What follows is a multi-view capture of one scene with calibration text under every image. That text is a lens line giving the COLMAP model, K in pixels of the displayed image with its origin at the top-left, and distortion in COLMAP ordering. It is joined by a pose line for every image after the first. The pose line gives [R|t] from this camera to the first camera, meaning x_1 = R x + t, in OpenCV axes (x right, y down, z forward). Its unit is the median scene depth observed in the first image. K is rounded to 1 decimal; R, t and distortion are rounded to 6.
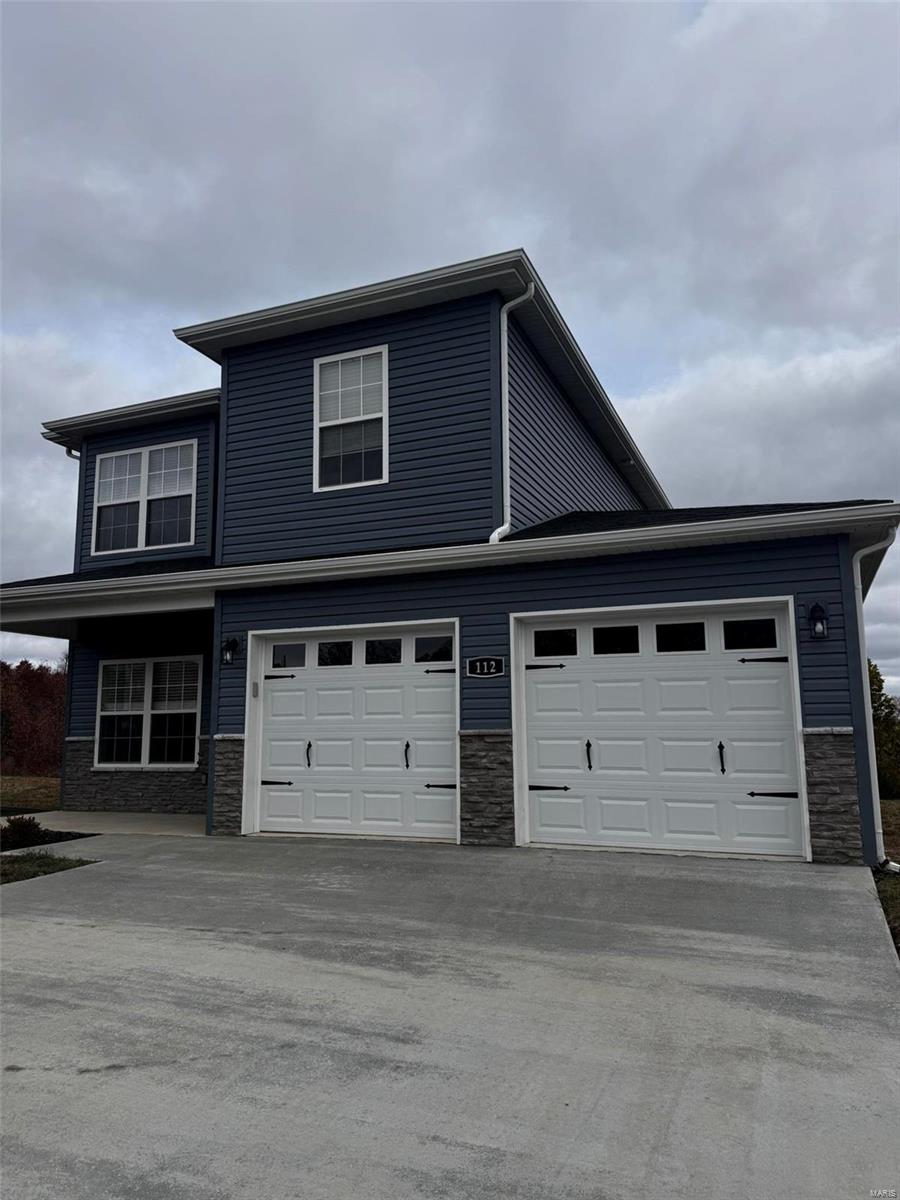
lens RADIAL K [[833.6, 0, 445.2], [0, 833.6, 603.7], [0, 0, 1]] dist [0.107619, -0.134811]
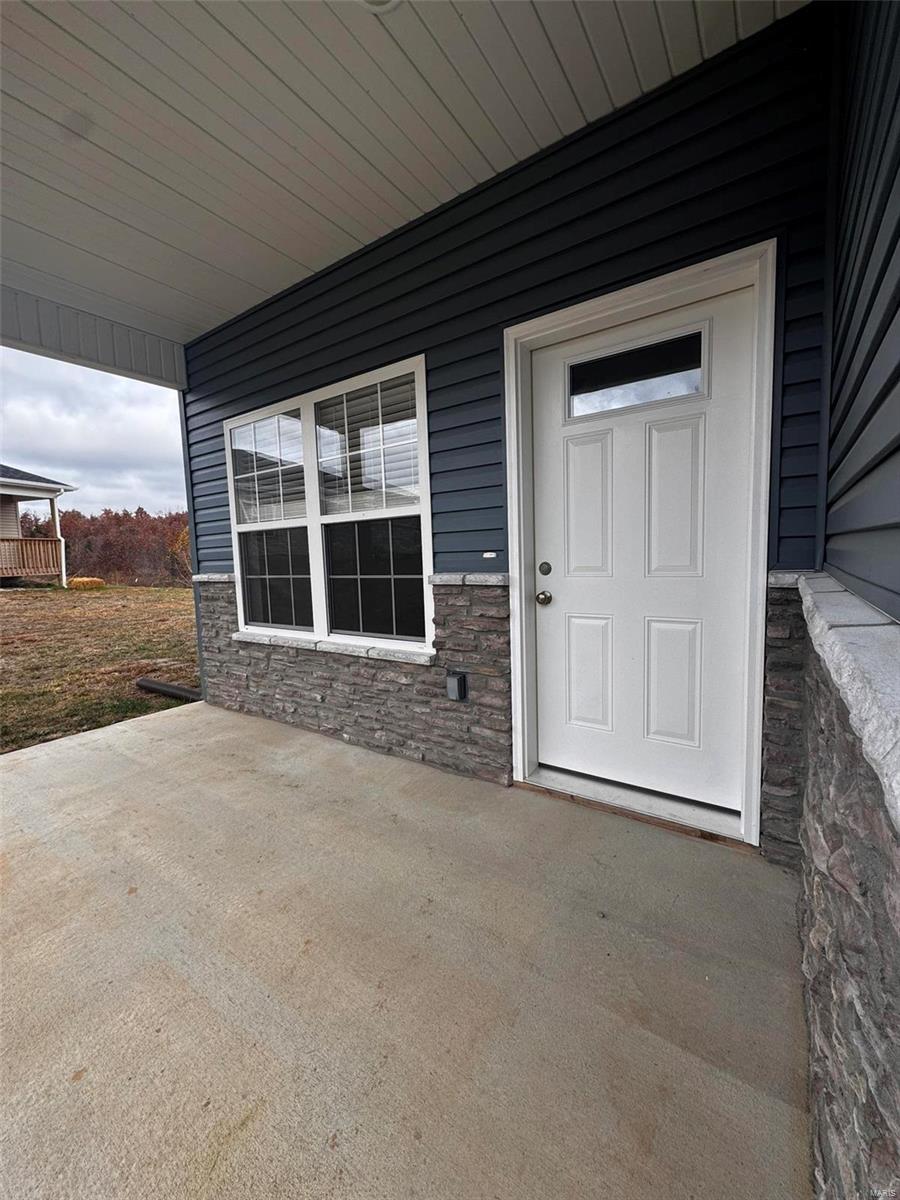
lens RADIAL K [[477.8, 0, 451.8], [0, 477.8, 598.7], [0, 0, 1]] dist [-0.002395, 0.000377]
pose [[0.978836, -0.004116, -0.204603, -0.299289], [0.055059, 0.968229, 0.243930, 0.143927], [0.197098, -0.250033, 0.947964, 0.993882]]
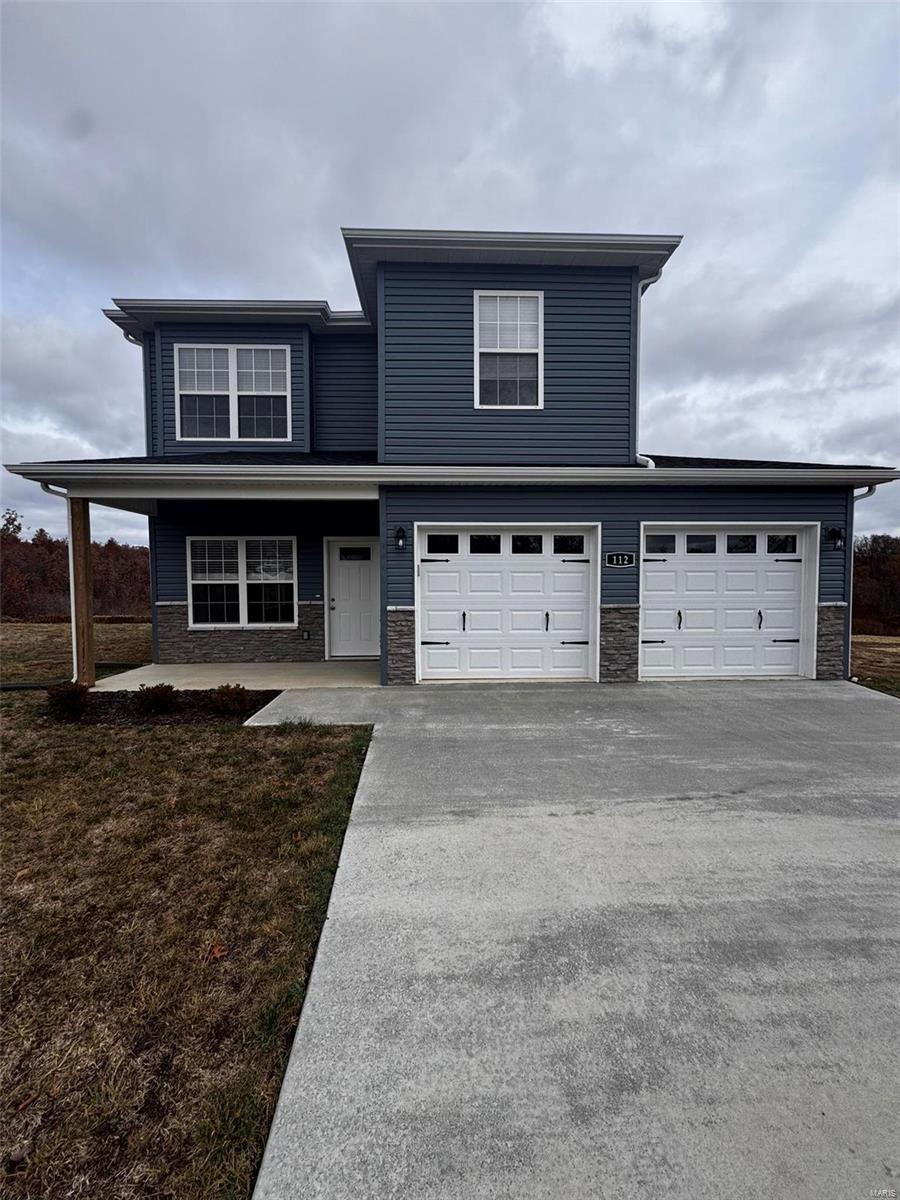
lens RADIAL K [[477.8, 0, 451.8], [0, 477.8, 598.7], [0, 0, 1]] dist [-0.002395, 0.000377]
pose [[0.909160, -0.011022, 0.416301, -0.473949], [-0.067694, 0.982443, 0.173849, 0.018307], [-0.410908, -0.186238, 0.892452, 0.348006]]
